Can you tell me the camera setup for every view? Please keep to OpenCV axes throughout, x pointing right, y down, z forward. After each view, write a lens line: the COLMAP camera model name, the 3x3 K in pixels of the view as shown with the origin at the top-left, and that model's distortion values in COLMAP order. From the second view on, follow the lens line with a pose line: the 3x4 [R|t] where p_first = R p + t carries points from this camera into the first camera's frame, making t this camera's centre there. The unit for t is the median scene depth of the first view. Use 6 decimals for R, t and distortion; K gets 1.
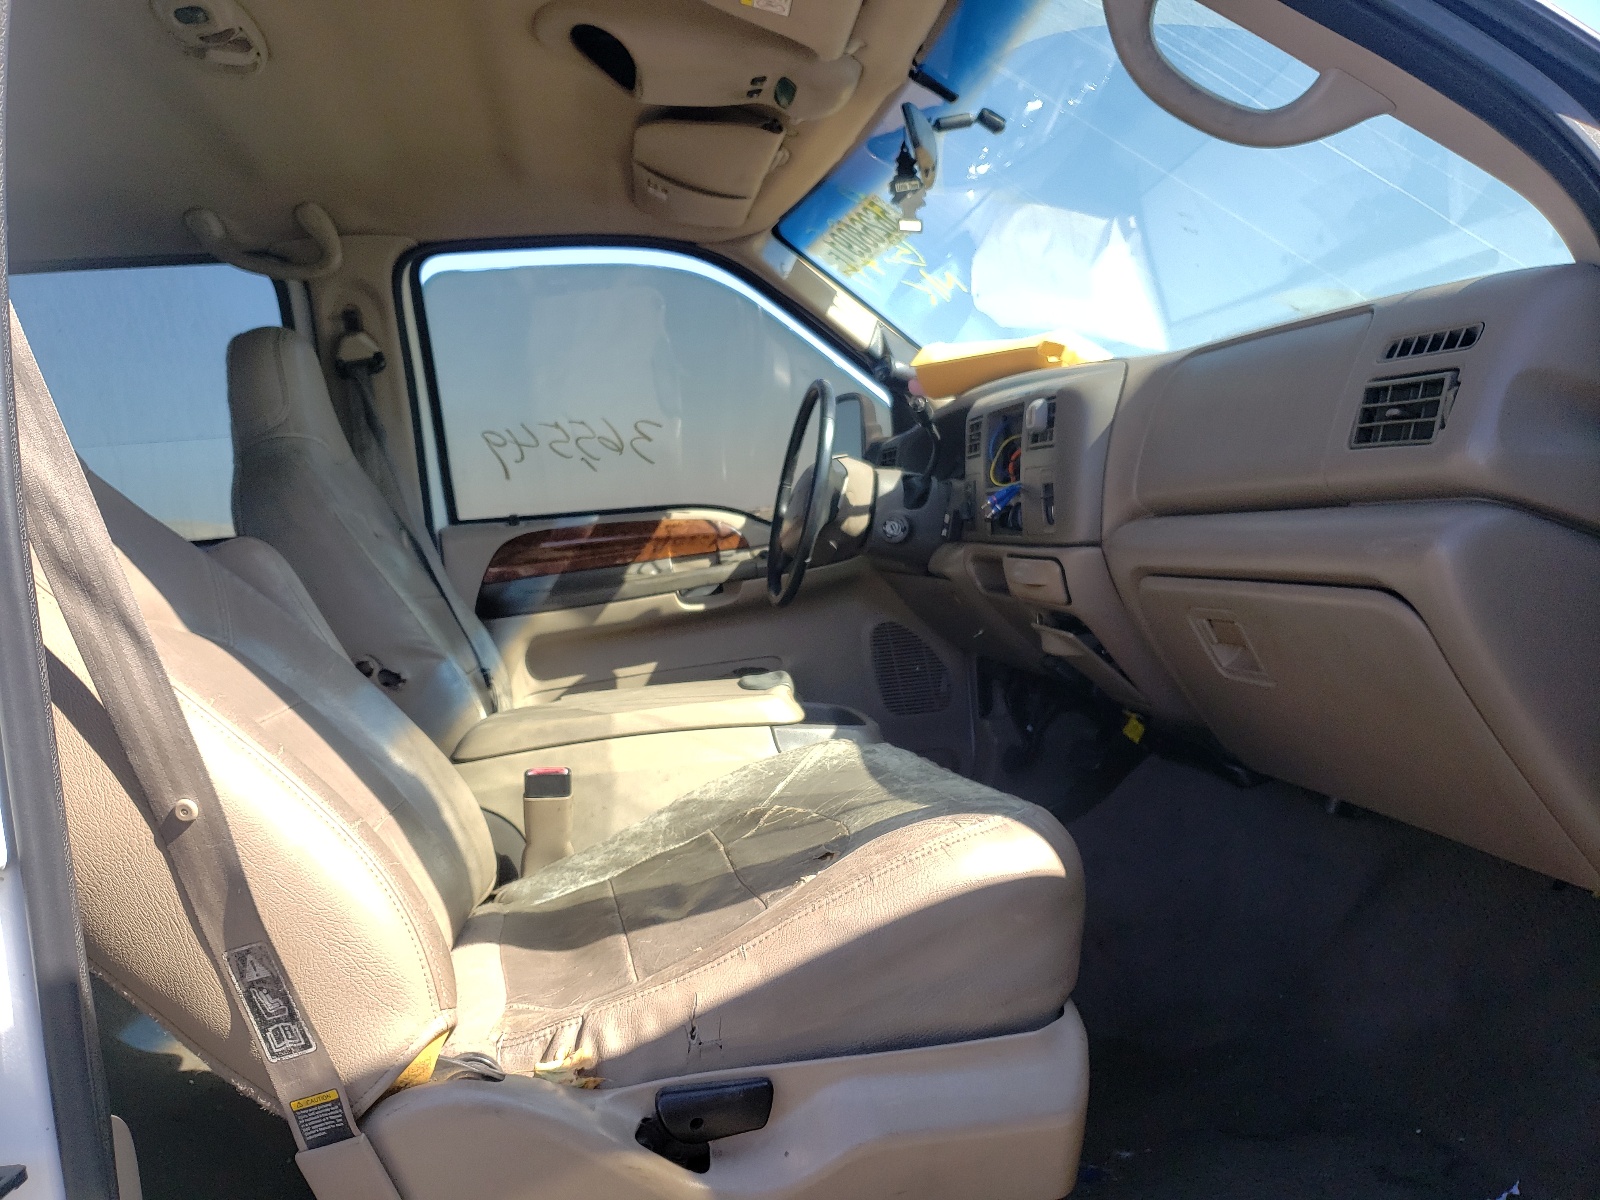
lens RADIAL K [[1205.0, 0, 800.0], [0, 1205.0, 600.0], [0, 0, 1]] dist [0.004931, 0.000438]
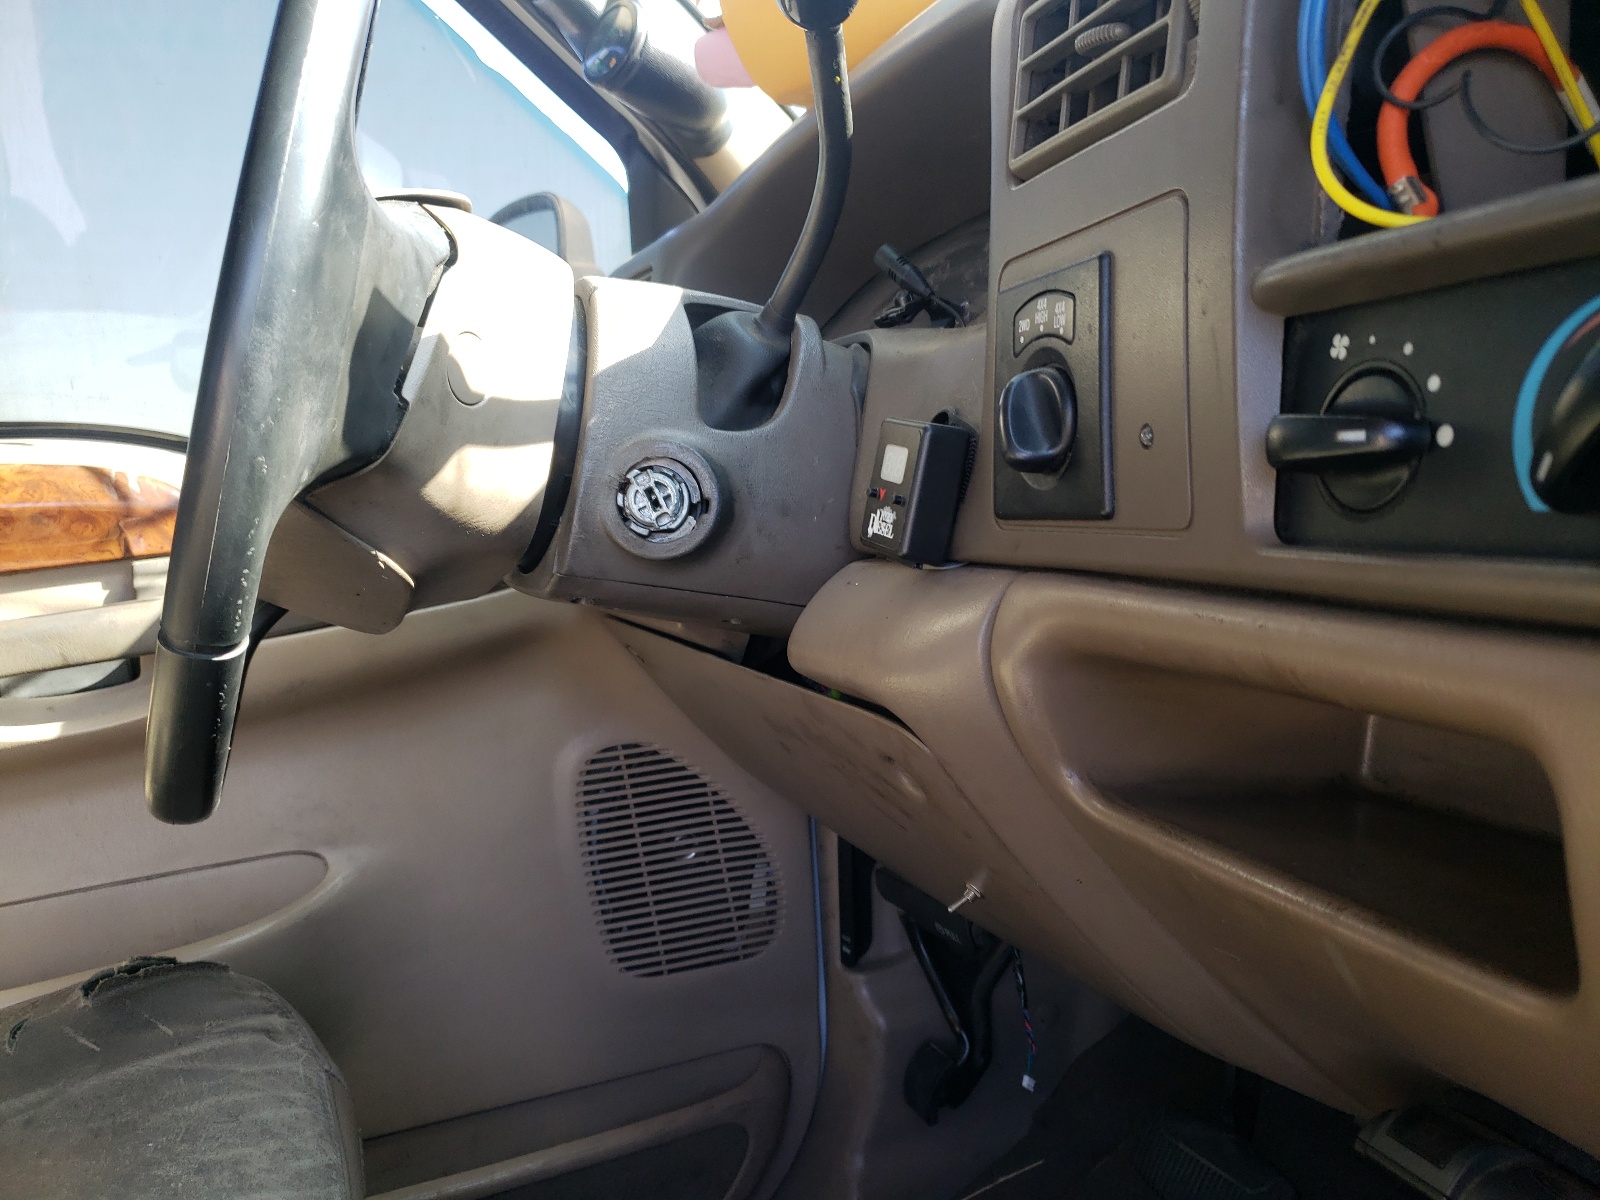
lens RADIAL K [[1205.0, 0, 800.0], [0, 1205.0, 600.0], [0, 0, 1]] dist [0.004931, 0.000438]
pose [[0.973900, 0.003124, 0.226957, 0.049397], [-0.006979, 0.999845, 0.016183, -0.042868], [-0.226871, -0.017345, 0.973770, 0.739261]]
